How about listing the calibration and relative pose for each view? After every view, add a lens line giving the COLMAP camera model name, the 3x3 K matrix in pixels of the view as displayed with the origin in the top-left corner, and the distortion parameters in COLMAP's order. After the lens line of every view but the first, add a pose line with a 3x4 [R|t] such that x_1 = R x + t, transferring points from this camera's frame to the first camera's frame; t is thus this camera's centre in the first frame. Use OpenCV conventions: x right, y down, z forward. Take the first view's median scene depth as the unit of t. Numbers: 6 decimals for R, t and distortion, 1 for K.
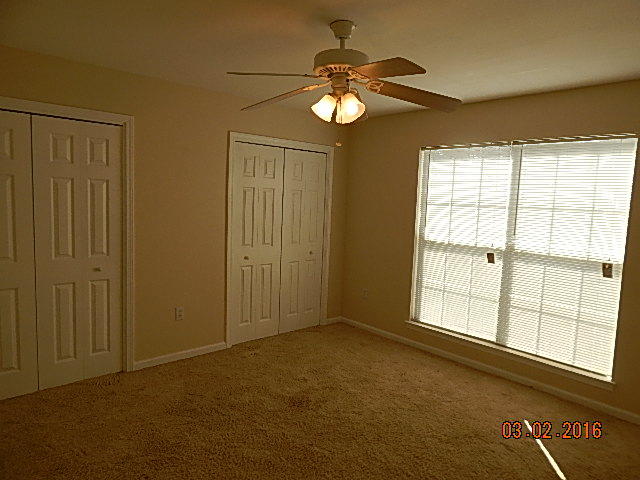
lens RADIAL K [[424.7, 0, 322.7], [0, 424.7, 239.8], [0, 0, 1]] dist [0.001883, 0.001551]
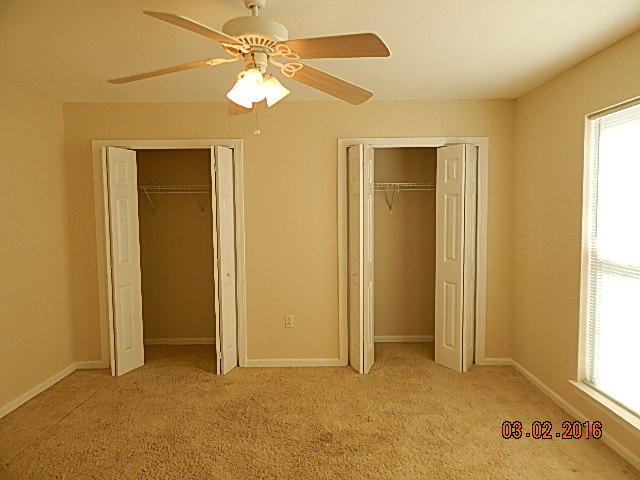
lens RADIAL K [[424.7, 0, 321.2], [0, 424.7, 240.6], [0, 0, 1]] dist [0.001883, 0.001551]
pose [[0.734308, 0.001794, -0.678814, 0.406395], [-0.031068, 0.999037, -0.030968, 0.006955], [0.678105, 0.043829, 0.733657, 0.278417]]
